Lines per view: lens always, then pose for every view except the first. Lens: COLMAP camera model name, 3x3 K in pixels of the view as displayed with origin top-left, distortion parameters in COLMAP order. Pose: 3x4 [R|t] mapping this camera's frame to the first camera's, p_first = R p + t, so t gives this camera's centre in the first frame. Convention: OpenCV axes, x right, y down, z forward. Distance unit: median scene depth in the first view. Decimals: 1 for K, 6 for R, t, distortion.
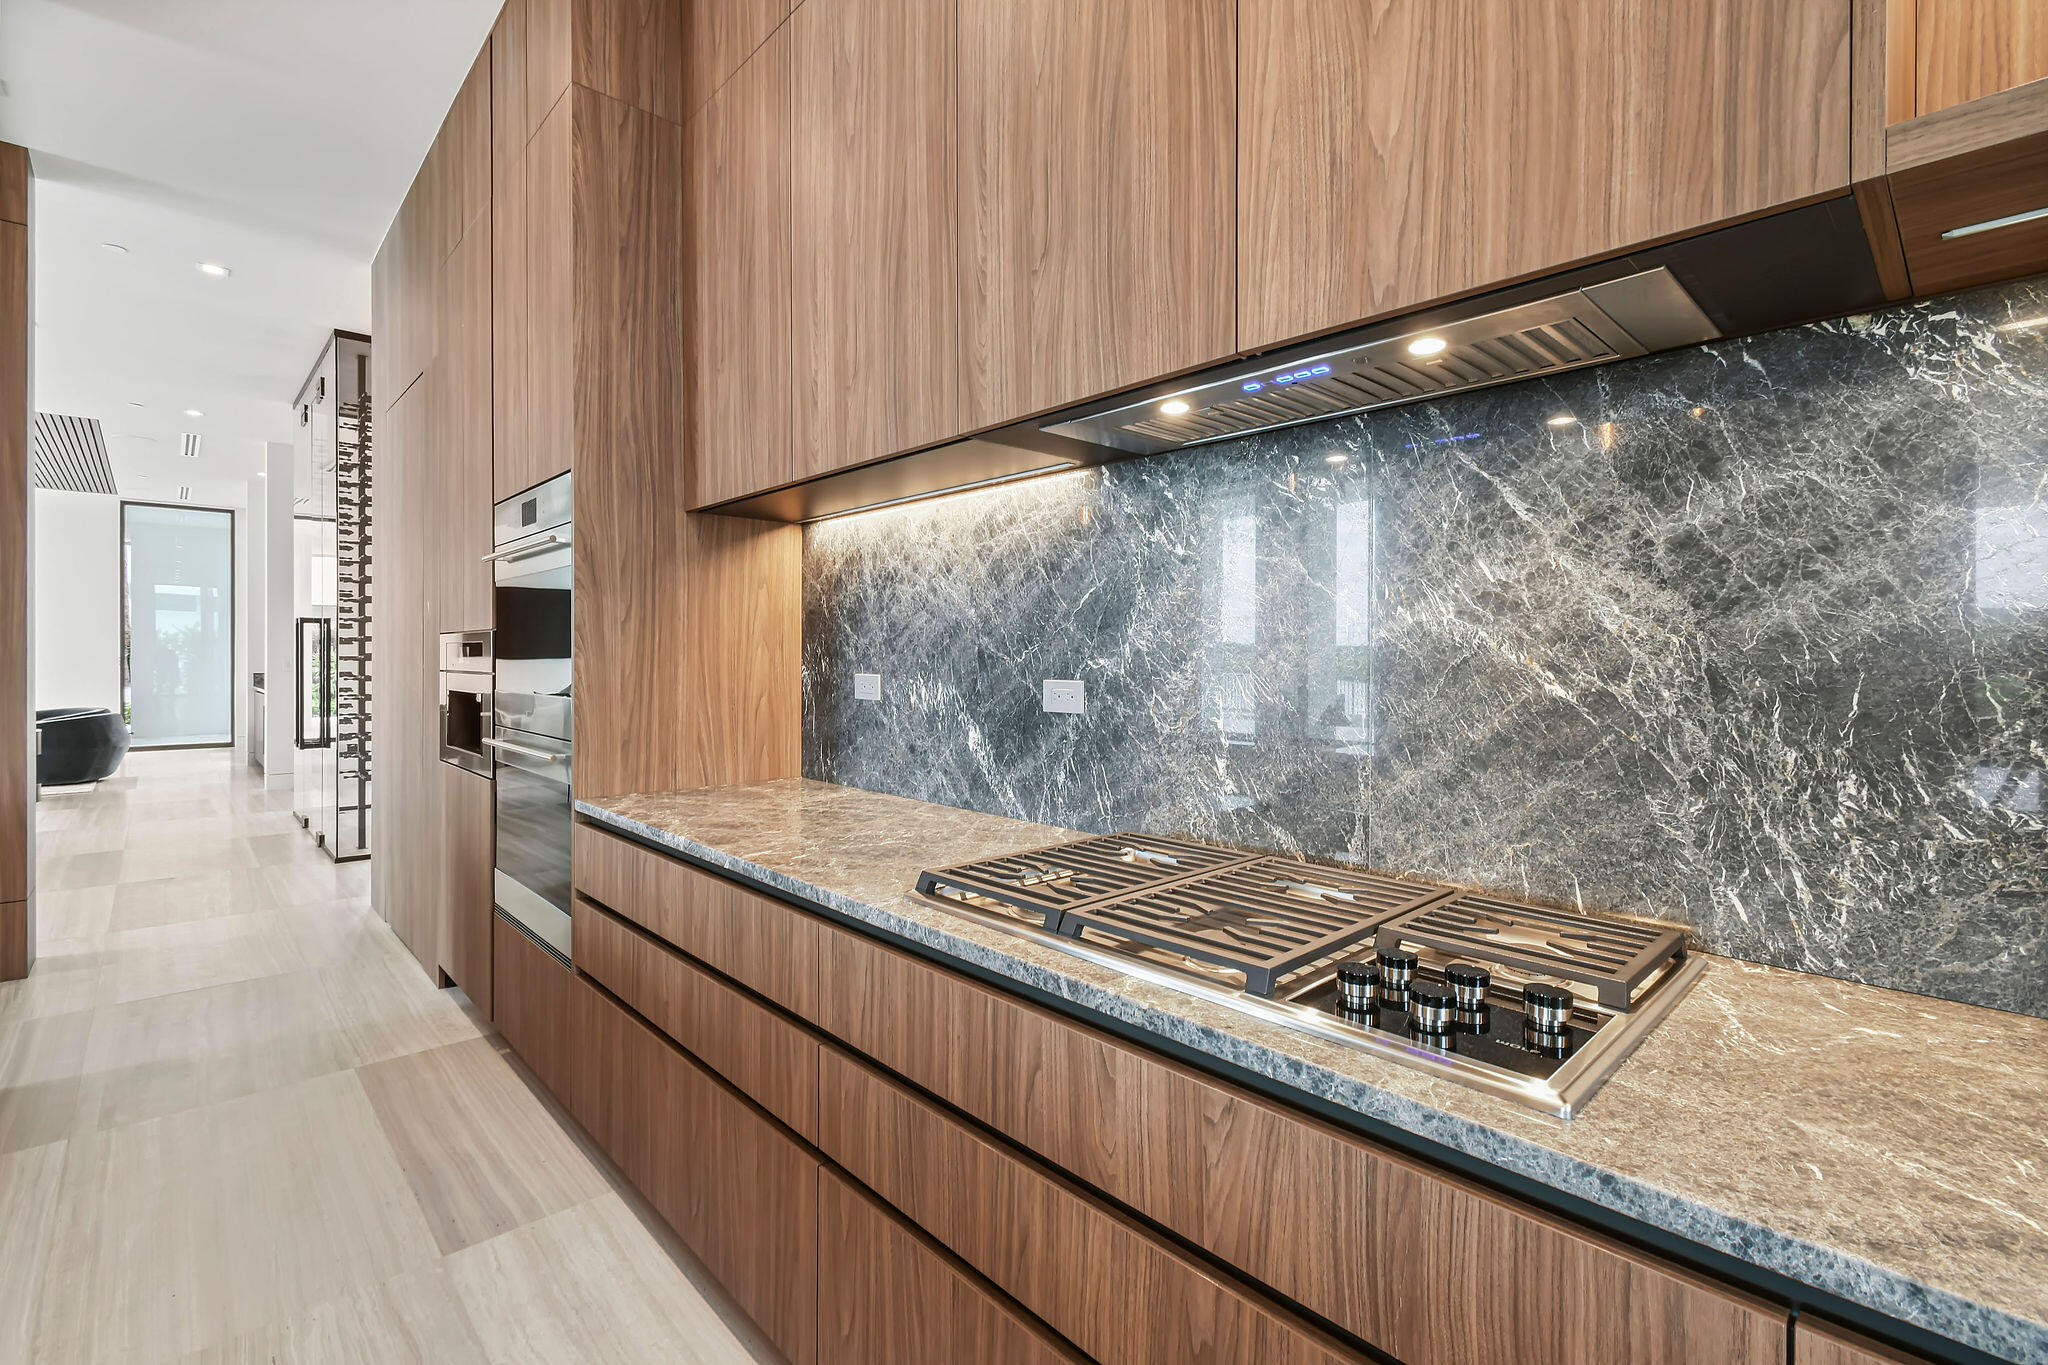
lens RADIAL K [[919.7, 0, 1024.3], [0, 919.7, 651.3], [0, 0, 1]] dist [0.013865, -0.001615]
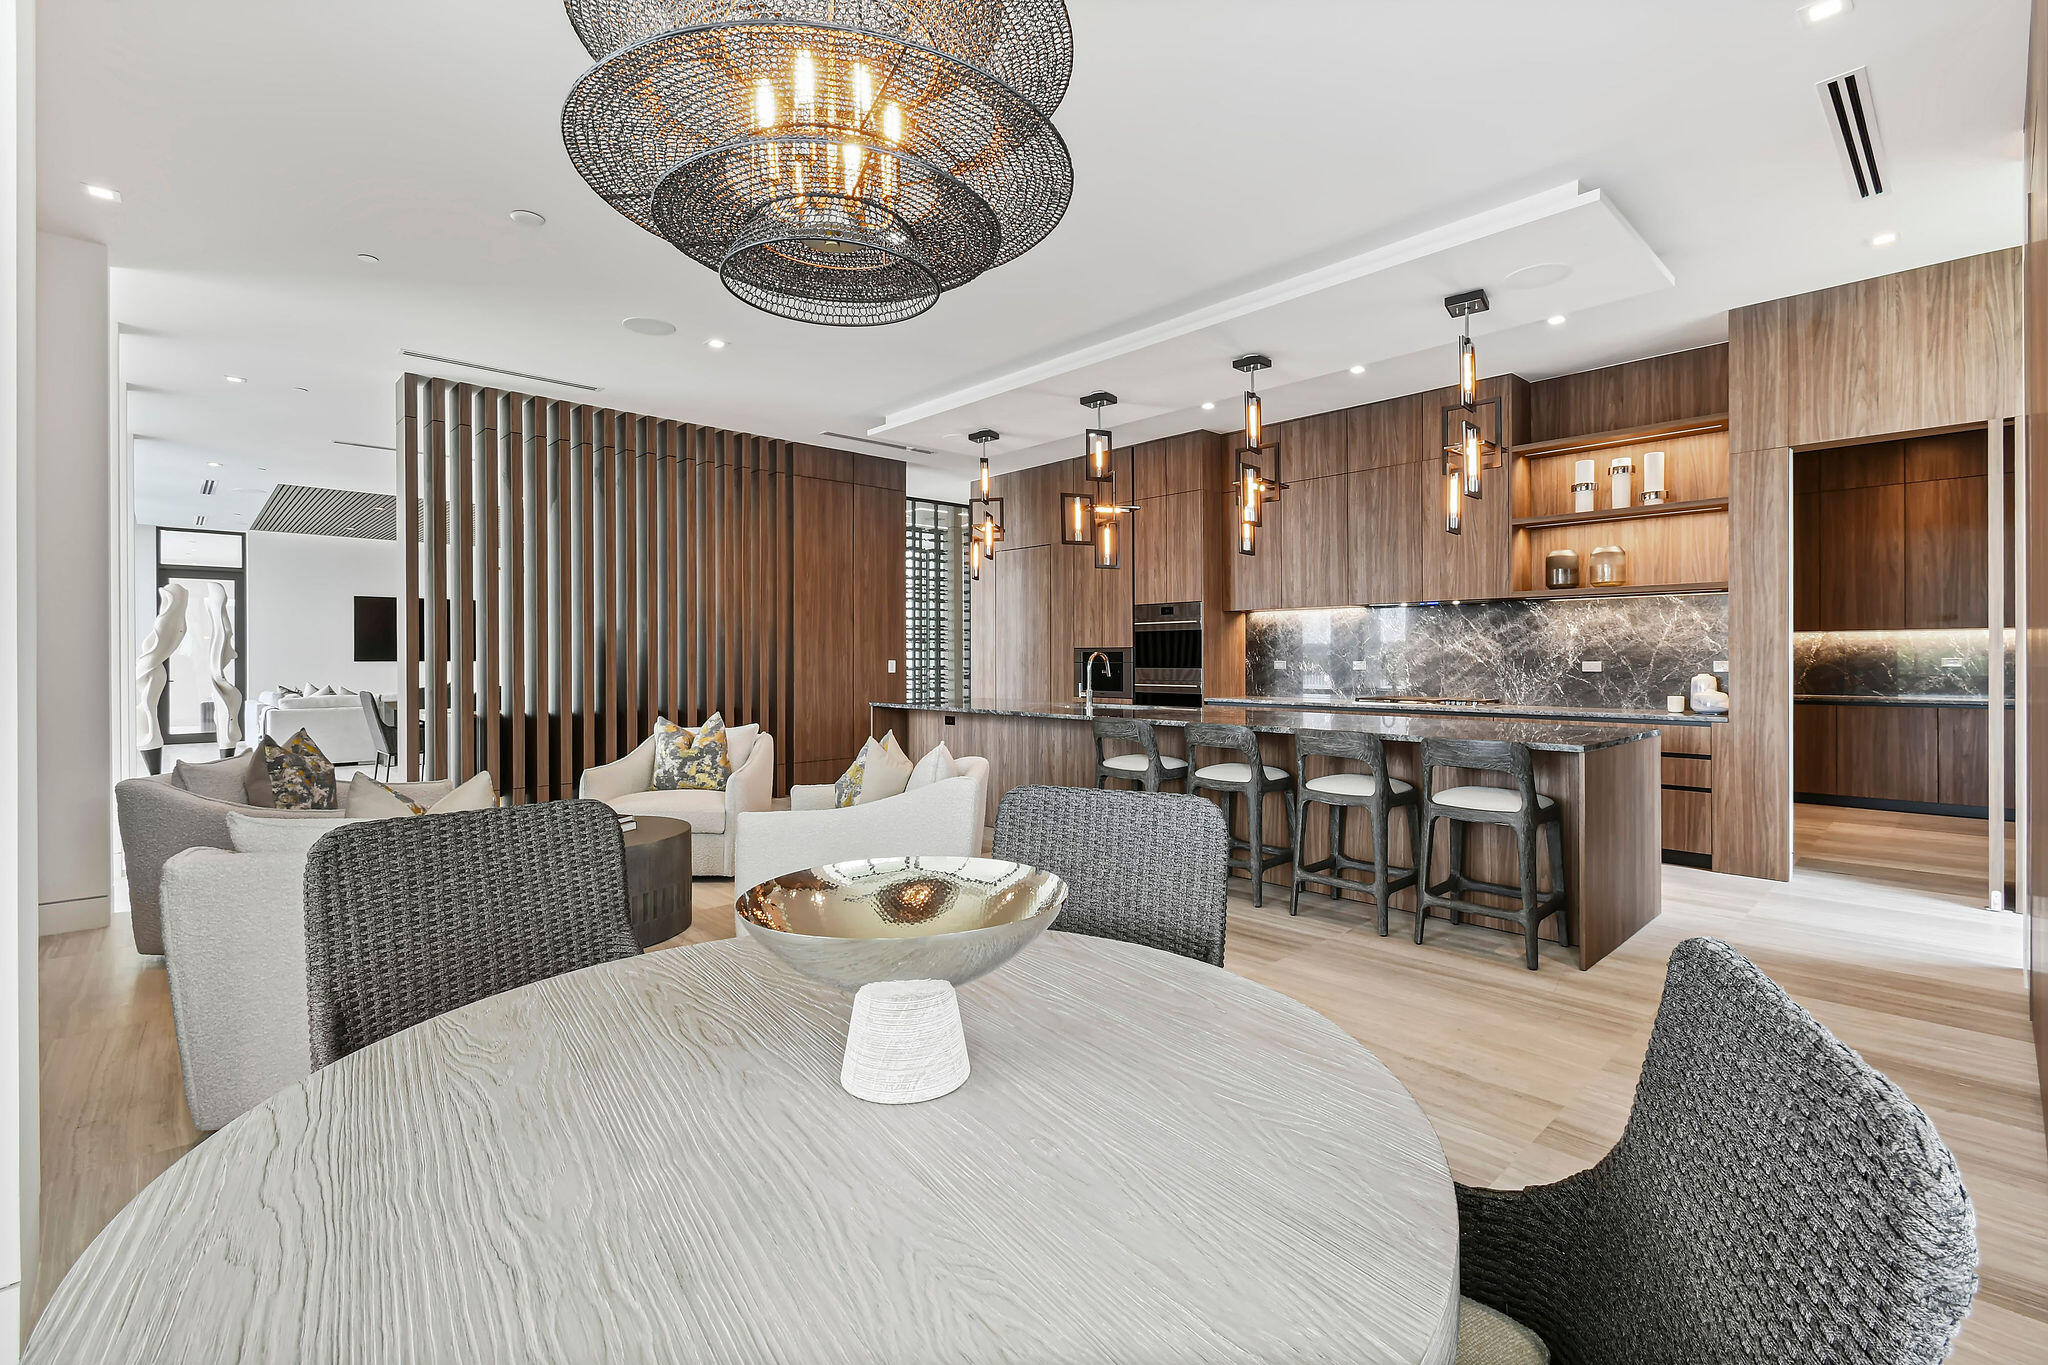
lens RADIAL K [[919.7, 0, 1024.3], [0, 919.7, 651.3], [0, 0, 1]] dist [0.013865, -0.001615]
pose [[0.999962, -0.003552, -0.007969, -2.417832], [0.003529, 0.999989, -0.002938, -0.006958], [0.007980, 0.002910, 0.999964, -5.220772]]
